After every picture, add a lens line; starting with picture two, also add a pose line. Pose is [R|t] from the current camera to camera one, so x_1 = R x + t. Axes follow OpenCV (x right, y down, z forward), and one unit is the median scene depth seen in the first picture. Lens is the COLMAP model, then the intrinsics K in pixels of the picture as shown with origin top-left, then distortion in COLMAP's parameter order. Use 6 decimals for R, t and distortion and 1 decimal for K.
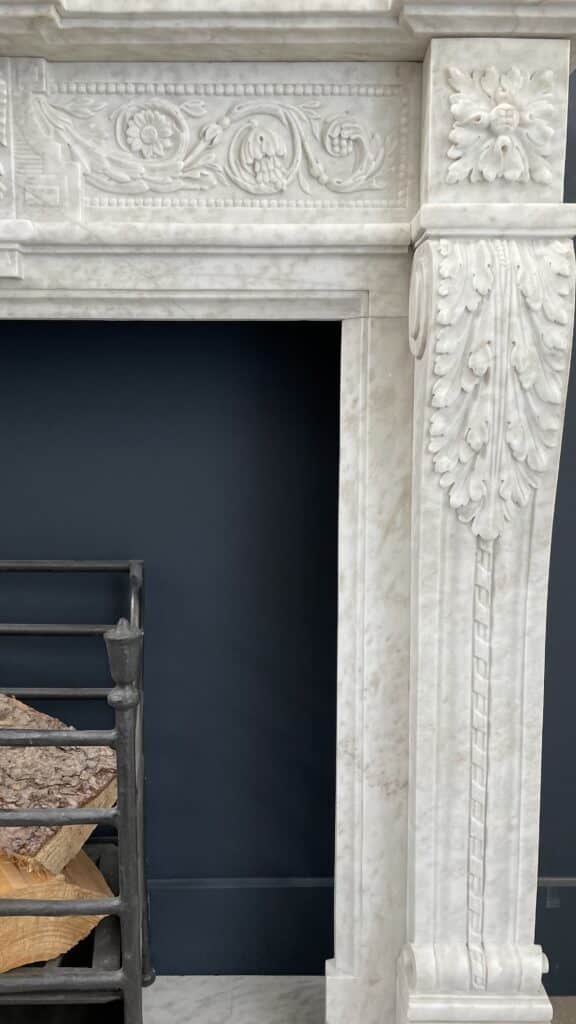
lens RADIAL K [[781.7, 0, 291.5], [0, 781.7, 503.6], [0, 0, 1]] dist [0.080607, -0.114864]
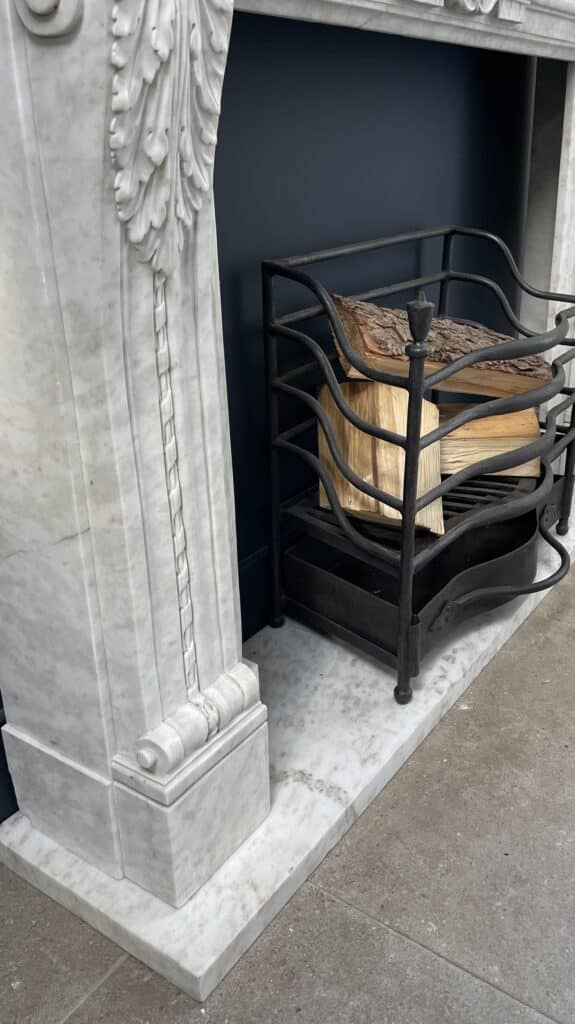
lens RADIAL K [[844.5, 0, 381.8], [0, 844.5, 443.7], [0, 0, 1]] dist [0.096020, -0.201973]
pose [[0.536671, -0.296863, 0.789846, -2.020873], [0.081606, 0.949940, 0.301586, -0.036879], [-0.839836, -0.097396, 0.534031, 0.273799]]
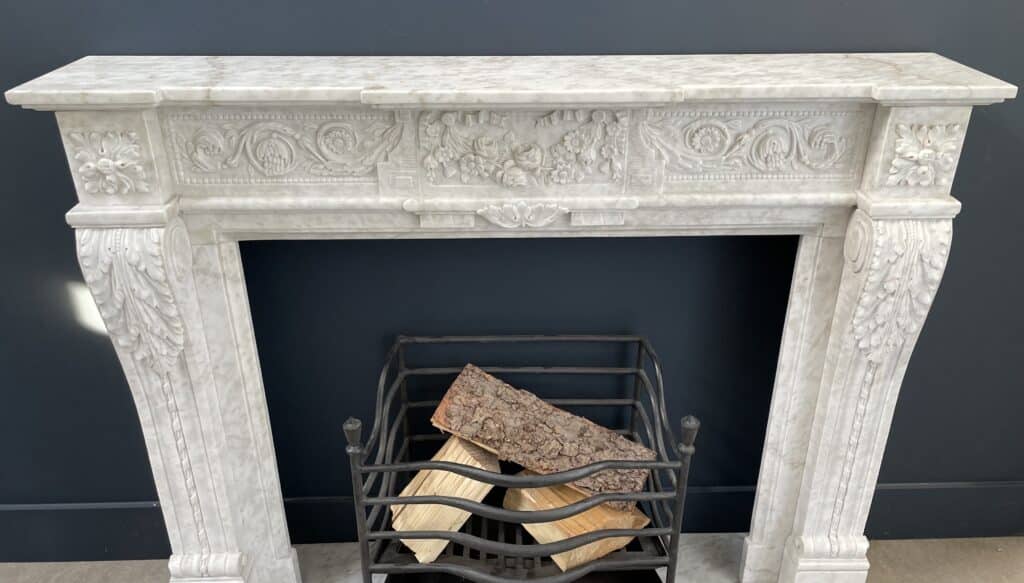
lens RADIAL K [[806.9, 0, 533.8], [0, 806.9, 283.2], [0, 0, 1]] dist [0.102552, -0.166958]
pose [[0.999533, -0.008916, 0.029225, -0.593699], [-0.002032, 0.934963, 0.354739, -0.791087], [-0.030487, -0.354633, 0.934508, -0.688512]]
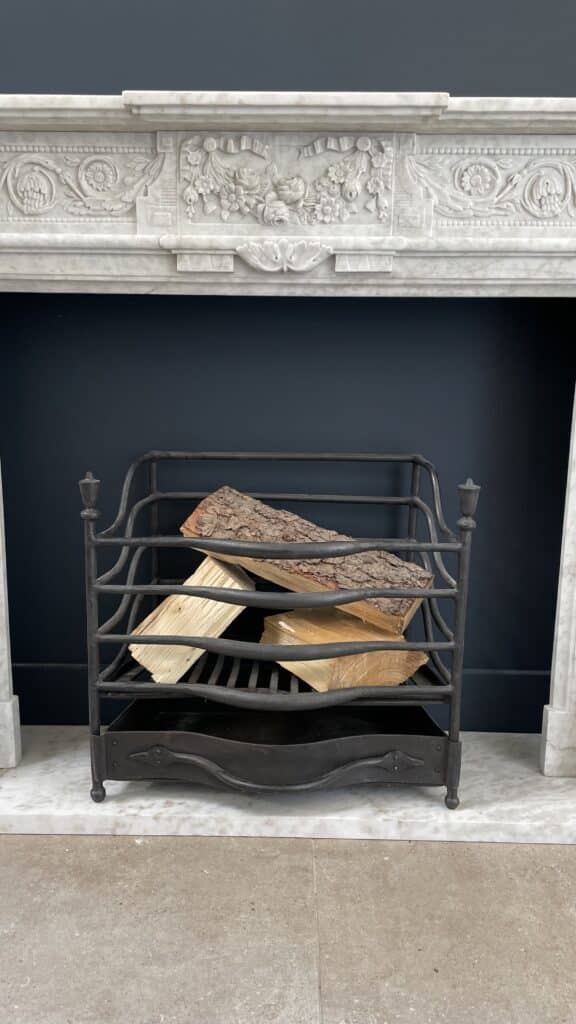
lens RADIAL K [[794.2, 0, 282.3], [0, 794.2, 510.6], [0, 0, 1]] dist [0.087264, -0.126683]
pose [[0.999632, 0.015709, -0.022117, -0.525099], [-0.013904, 0.996736, 0.079529, 0.075324], [0.023294, -0.079192, 0.996587, -0.684261]]
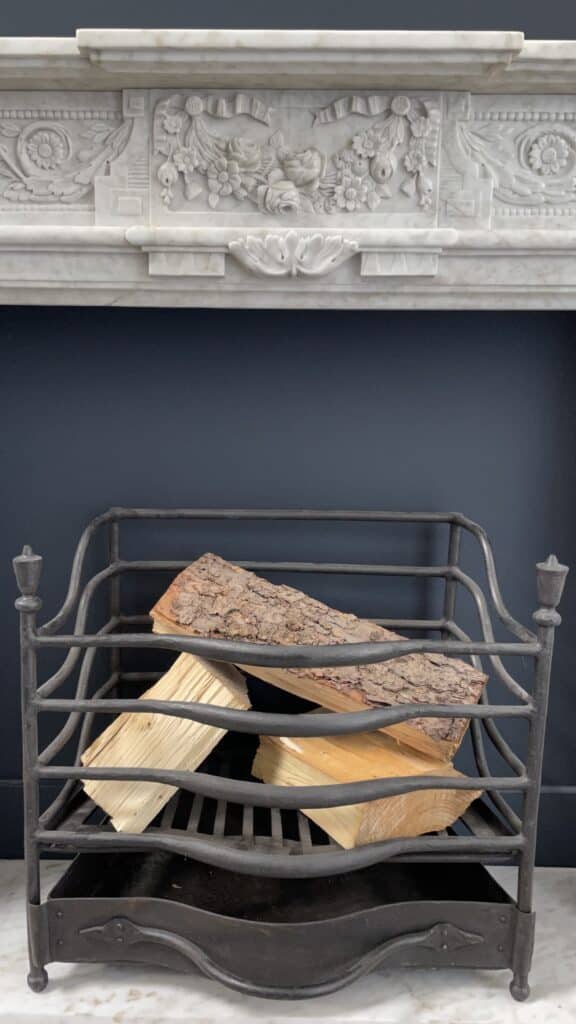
lens RADIAL K [[803.7, 0, 249.0], [0, 803.7, 507.5], [0, 0, 1]] dist [0.076314, -0.103517]
pose [[0.999785, 0.014045, -0.015259, -0.607805], [-0.013365, 0.998954, 0.043732, 0.018767], [0.015857, -0.043518, 0.998927, -0.263352]]
